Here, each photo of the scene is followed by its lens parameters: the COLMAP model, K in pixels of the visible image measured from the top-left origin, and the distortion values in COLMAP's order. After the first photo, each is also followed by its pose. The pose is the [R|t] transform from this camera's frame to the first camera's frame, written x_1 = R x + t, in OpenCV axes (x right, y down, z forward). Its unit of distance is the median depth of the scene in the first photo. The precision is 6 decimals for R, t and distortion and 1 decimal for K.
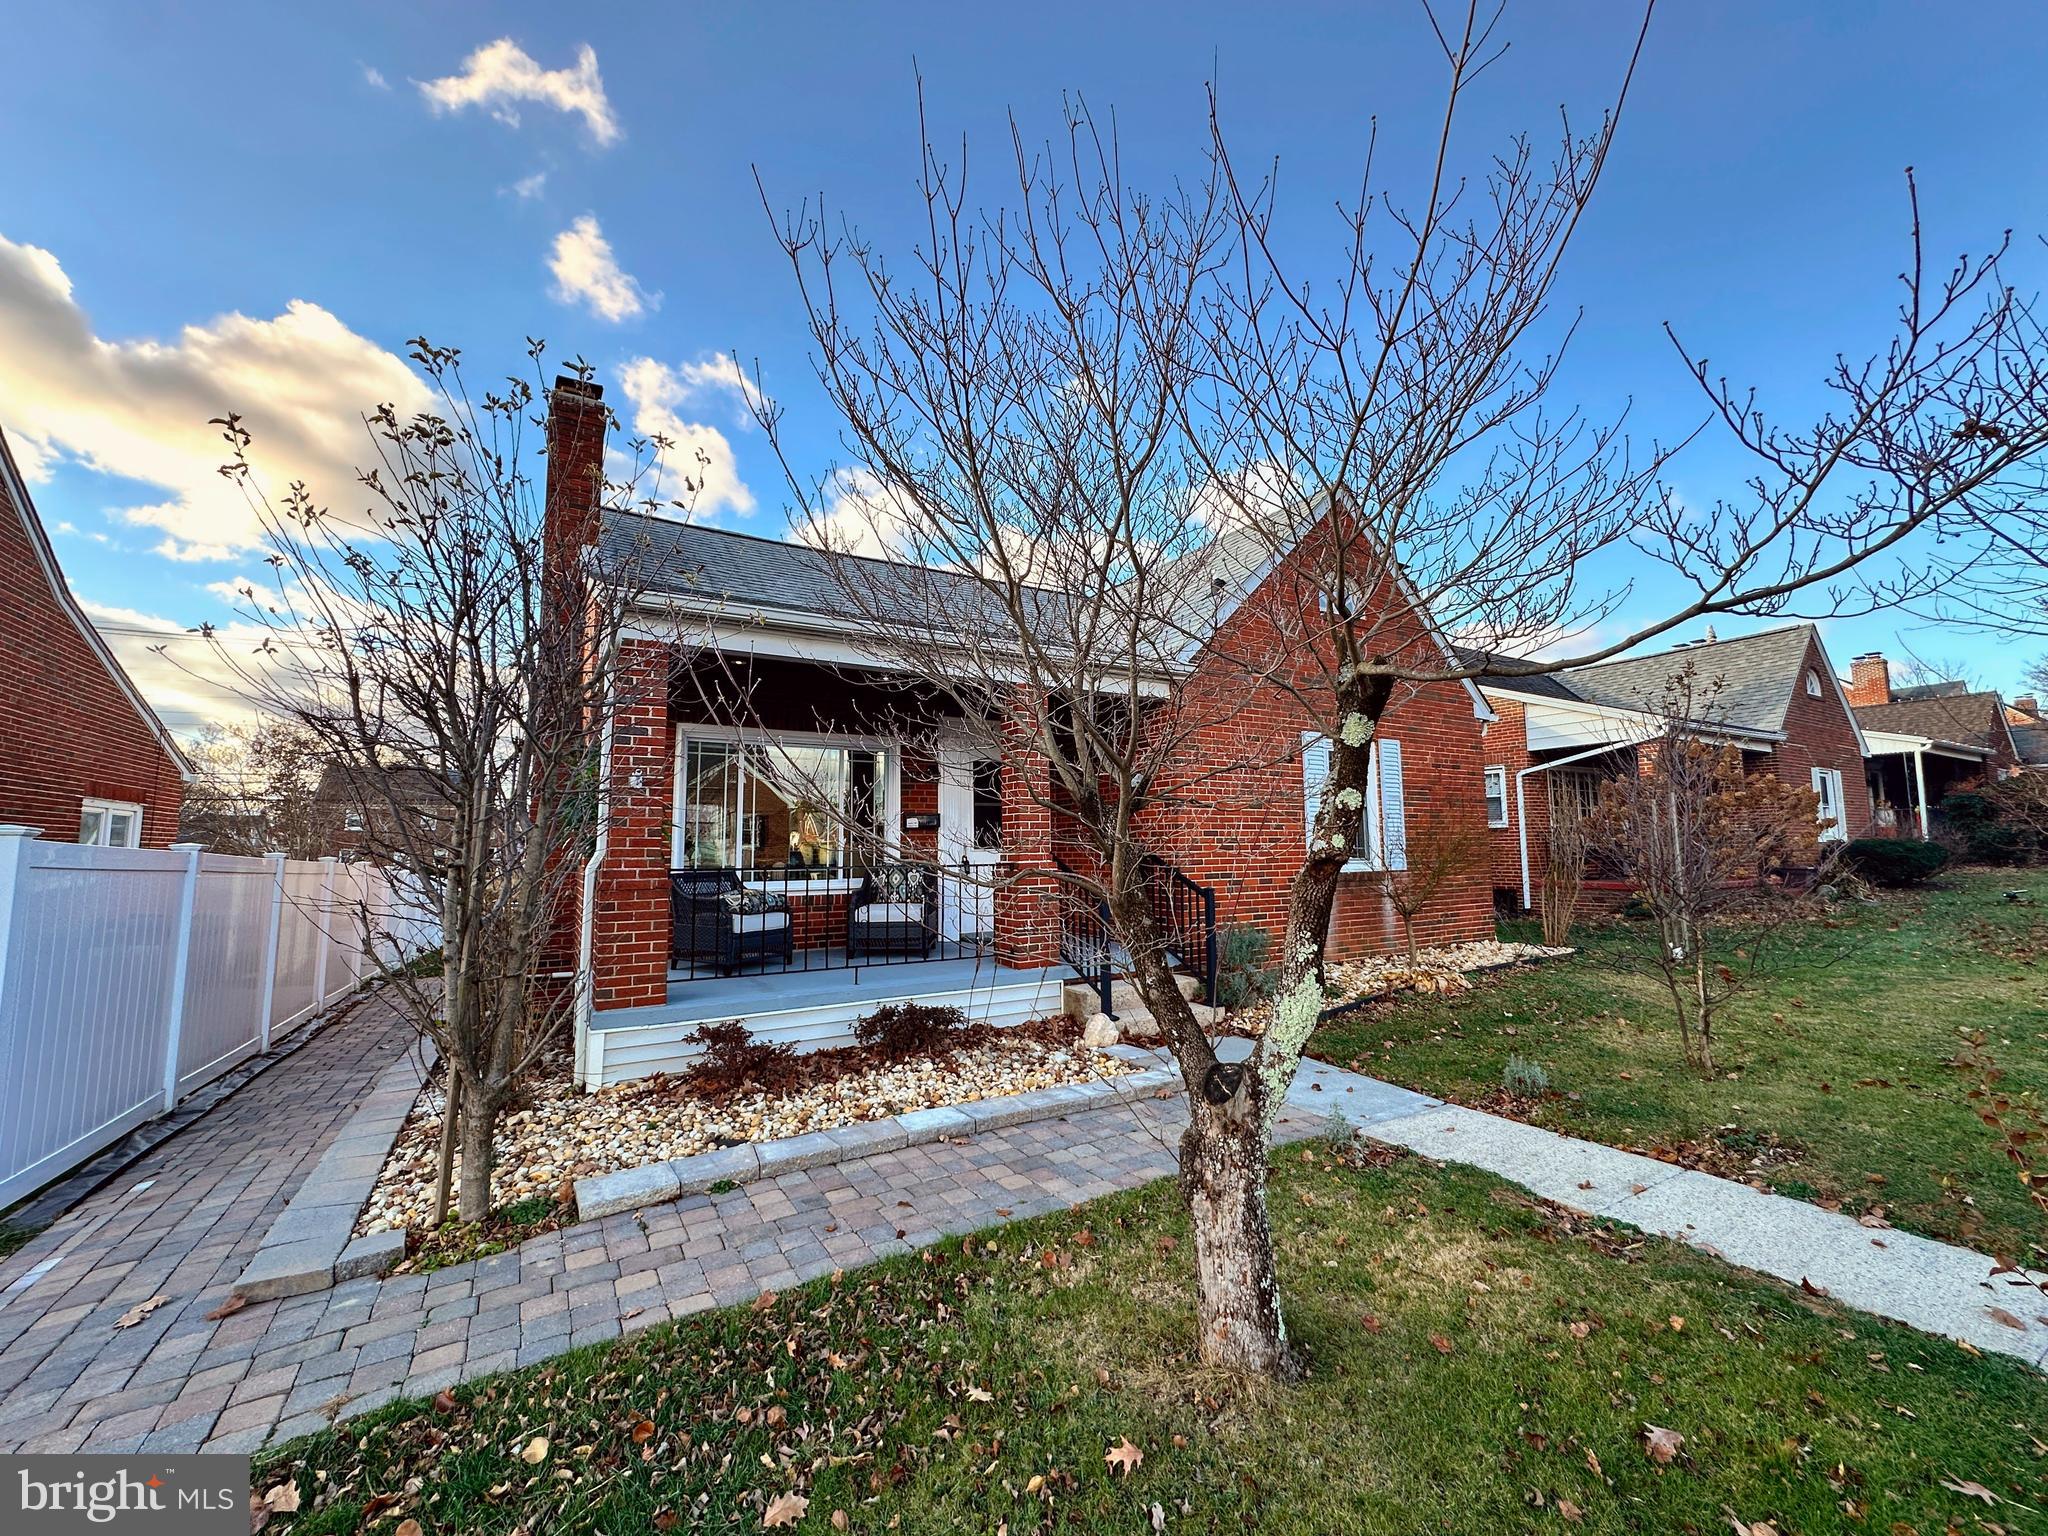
lens RADIAL K [[832.2, 0, 1028.3], [0, 832.2, 771.4], [0, 0, 1]] dist [-0.001265, 0.000074]
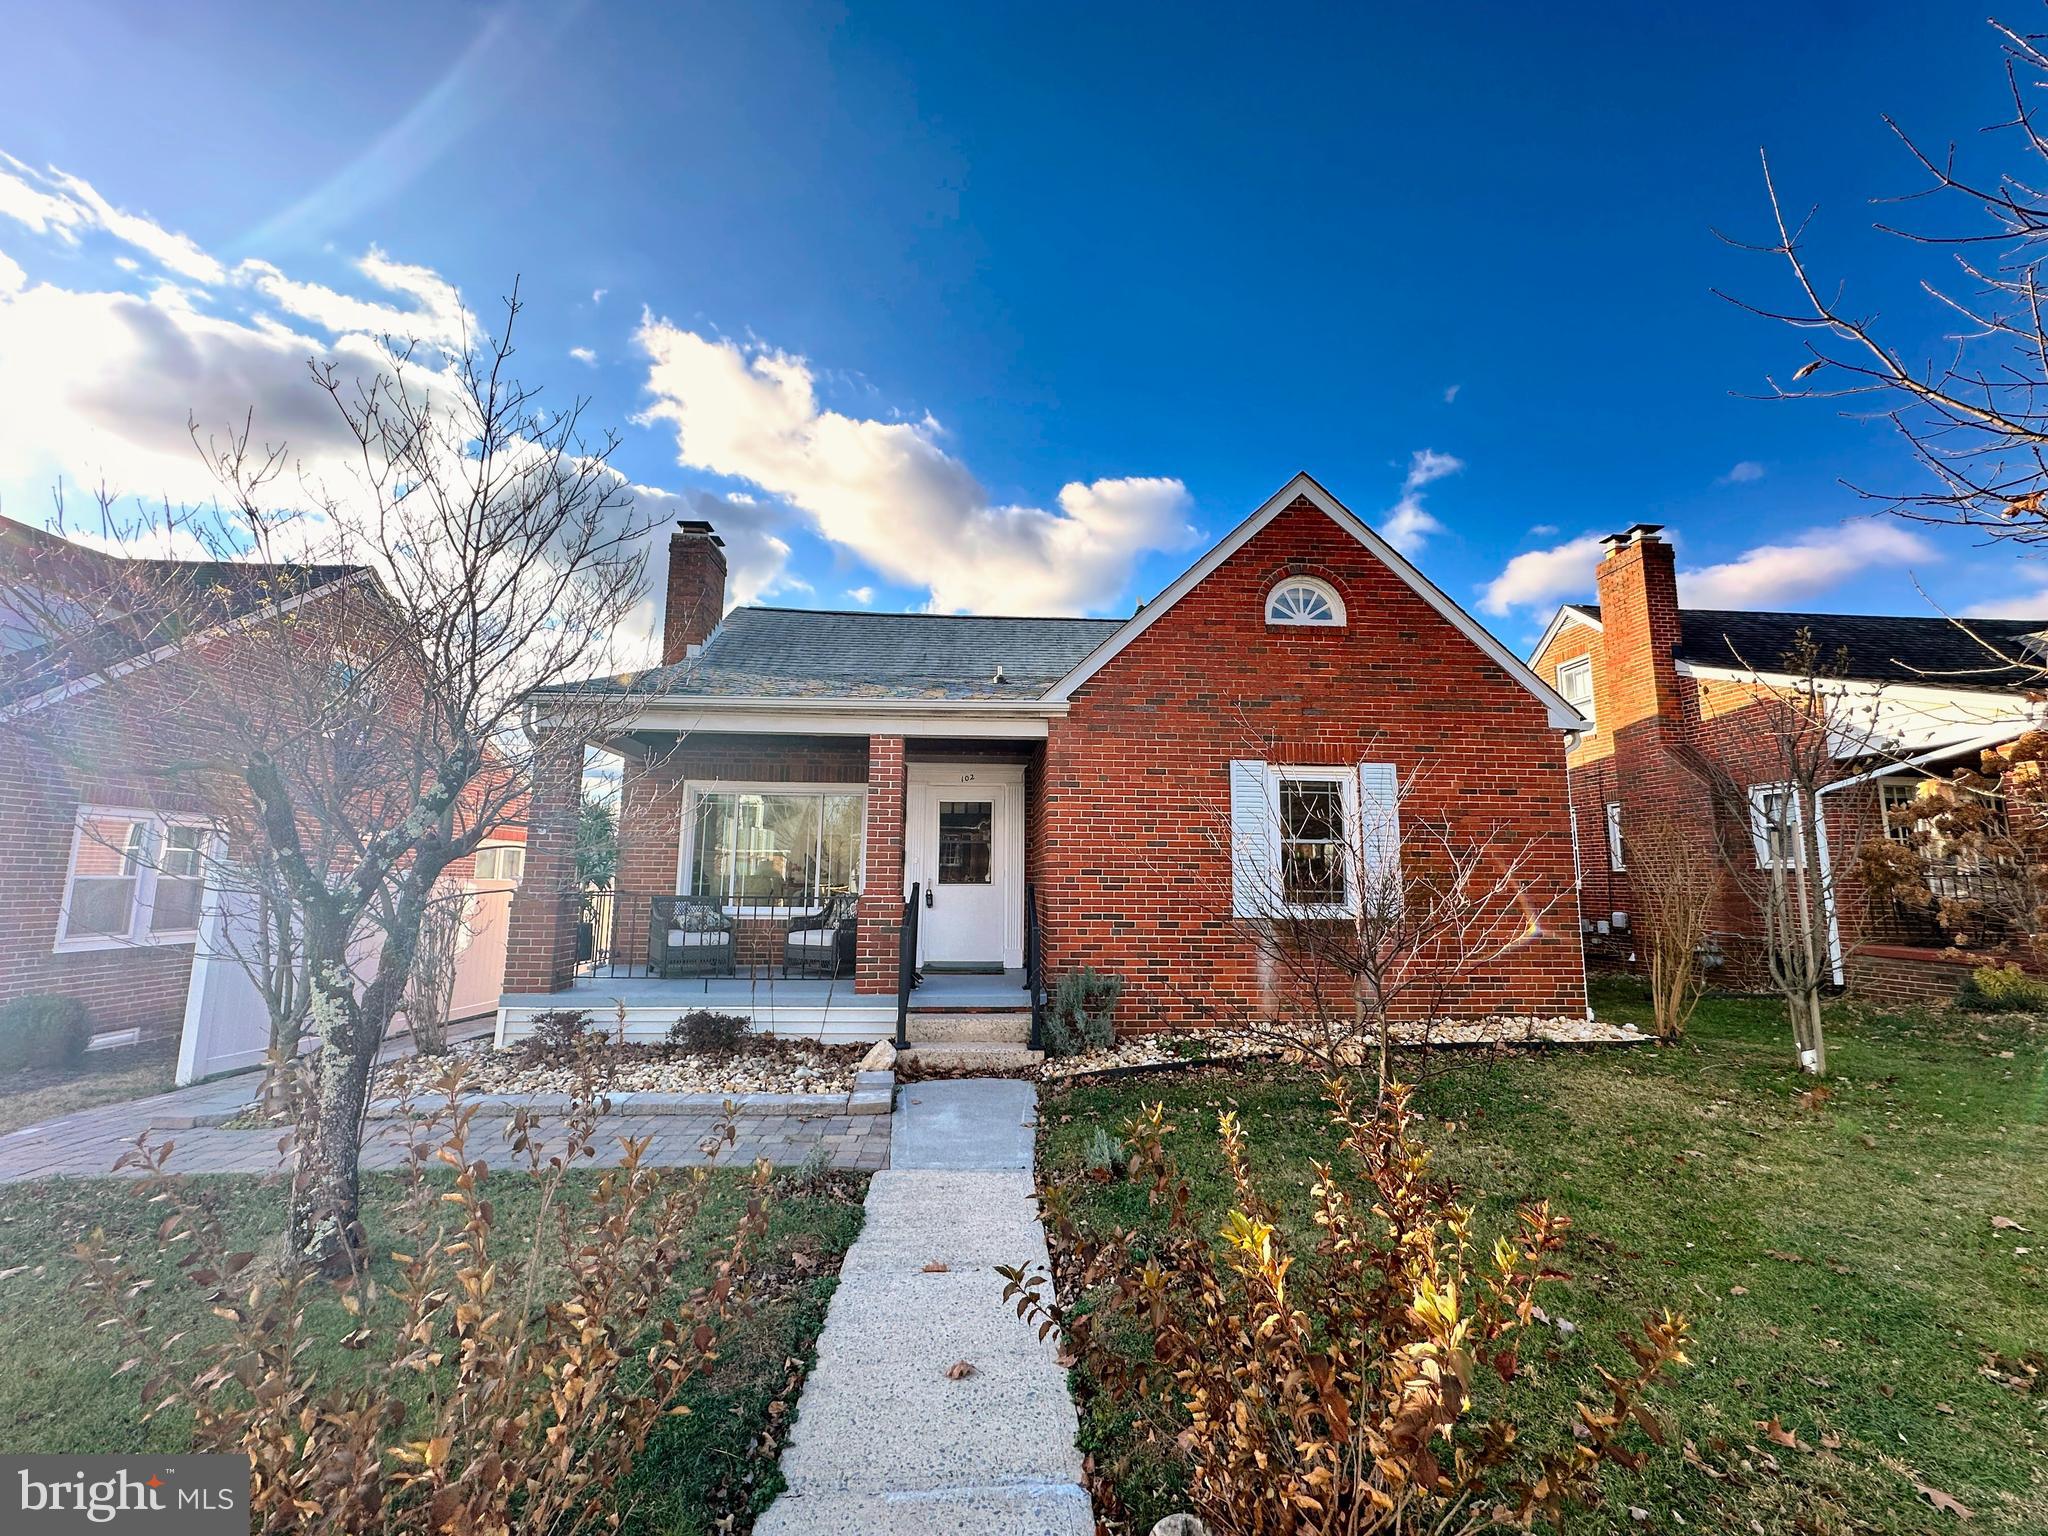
lens RADIAL K [[832.2, 0, 1022.3], [0, 832.2, 768.5], [0, 0, 1]] dist [-0.001265, 0.000074]
pose [[0.881885, -0.043601, -0.469444, 0.678683], [0.025178, 0.998649, -0.045454, -0.005049], [0.470791, 0.028265, 0.881792, 0.113603]]
